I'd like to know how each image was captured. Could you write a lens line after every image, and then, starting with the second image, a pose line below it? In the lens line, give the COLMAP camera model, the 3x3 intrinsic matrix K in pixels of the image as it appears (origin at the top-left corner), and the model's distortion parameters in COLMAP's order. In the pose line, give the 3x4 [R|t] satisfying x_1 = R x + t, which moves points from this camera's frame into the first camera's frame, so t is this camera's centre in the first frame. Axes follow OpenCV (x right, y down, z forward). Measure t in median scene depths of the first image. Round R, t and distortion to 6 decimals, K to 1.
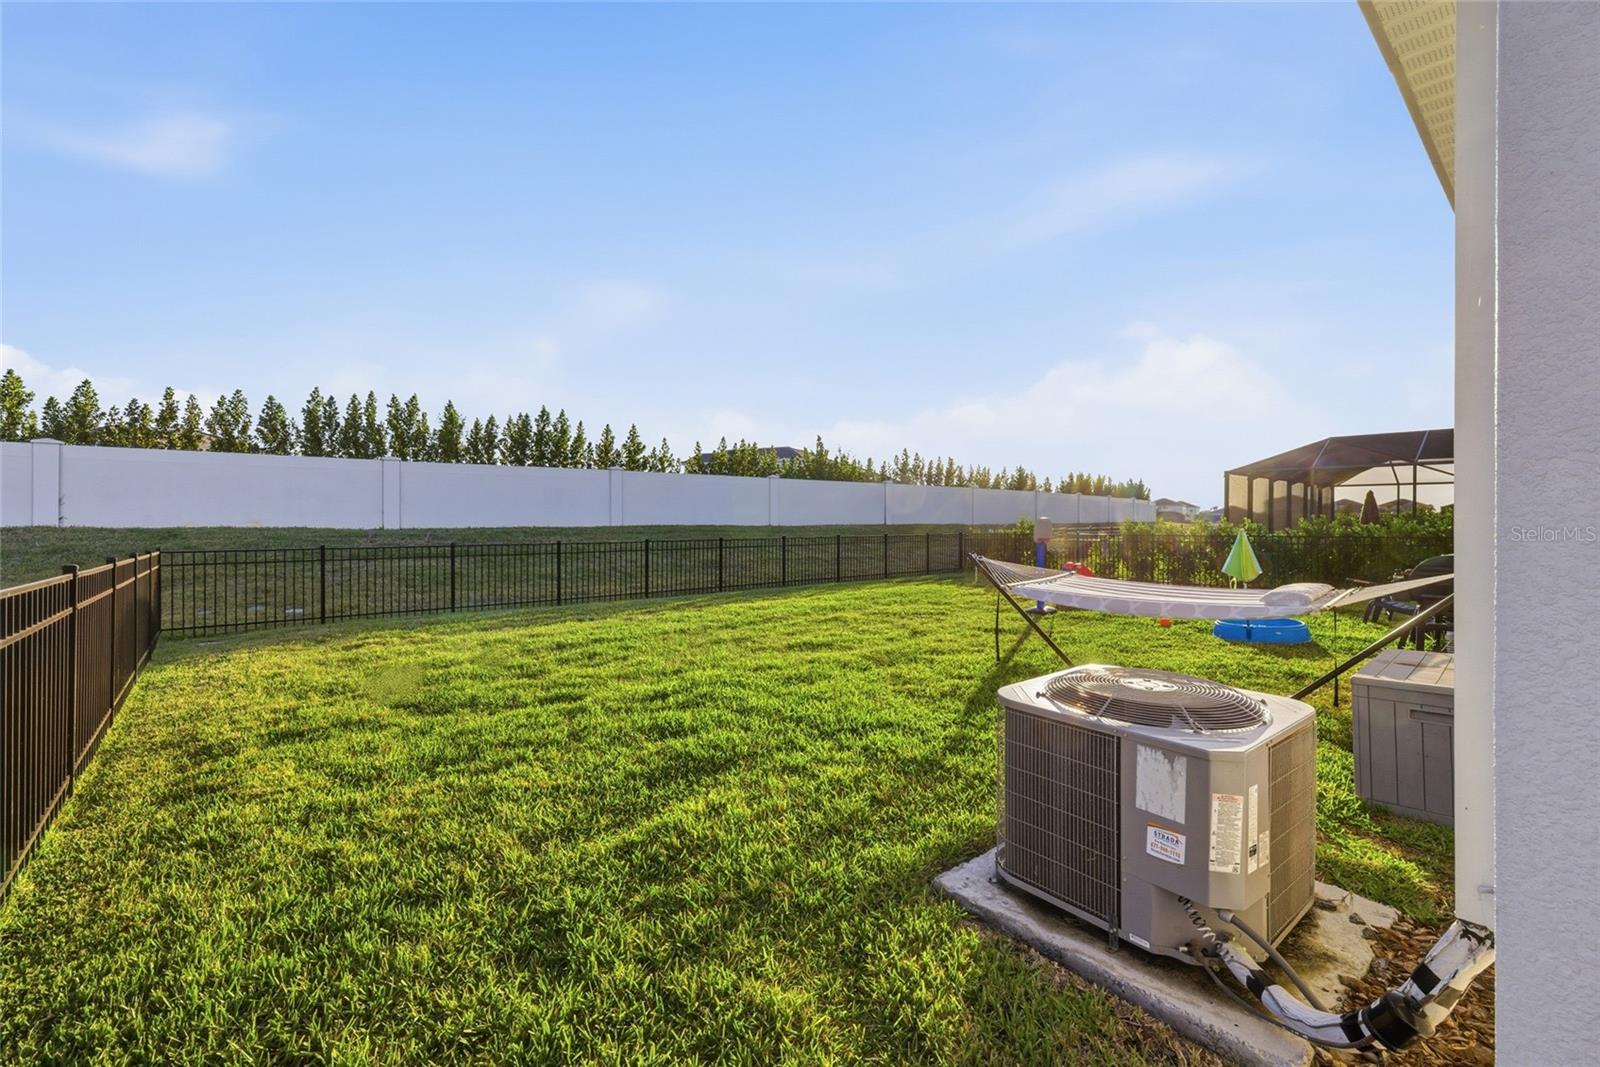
lens RADIAL K [[668.5, 0, 794.5], [0, 668.5, 534.0], [0, 0, 1]] dist [0.000435, 0.000254]
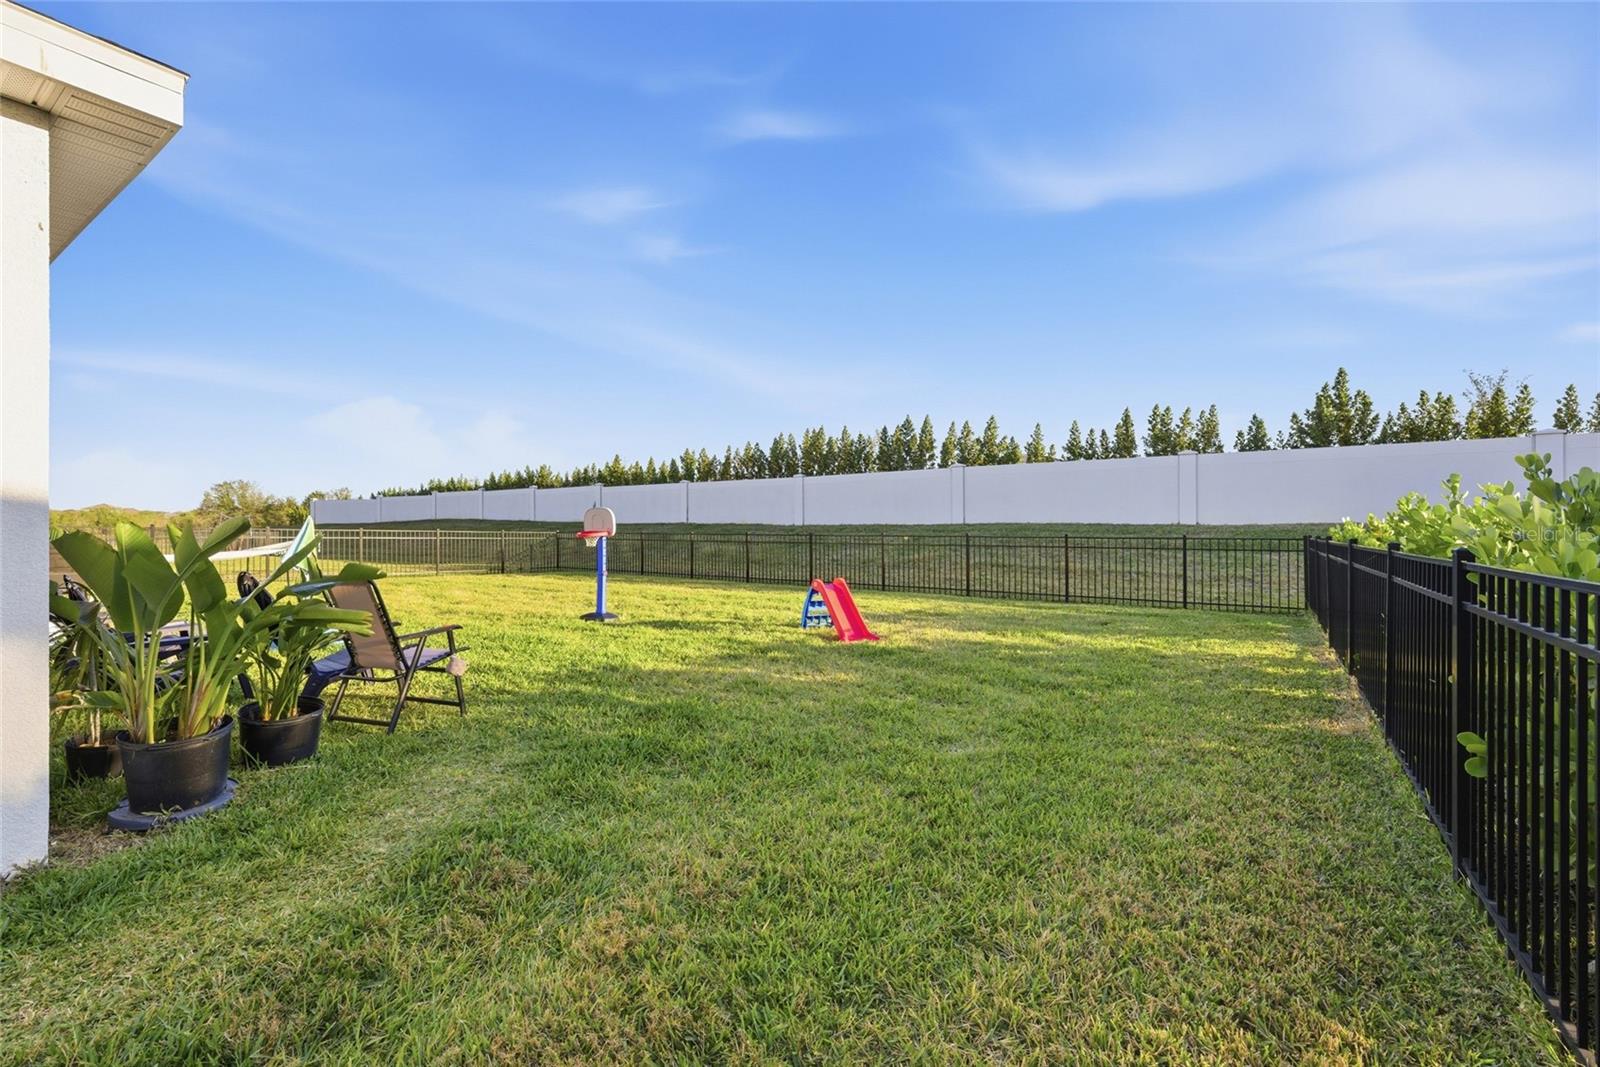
lens RADIAL K [[668.5, 0, 794.5], [0, 668.5, 534.0], [0, 0, 1]] dist [0.000435, 0.000254]
pose [[0.278148, 0.020040, -0.960329, 0.806510], [-0.004691, 0.999799, 0.019505, -0.013821], [0.960527, -0.000921, 0.278187, 0.609513]]
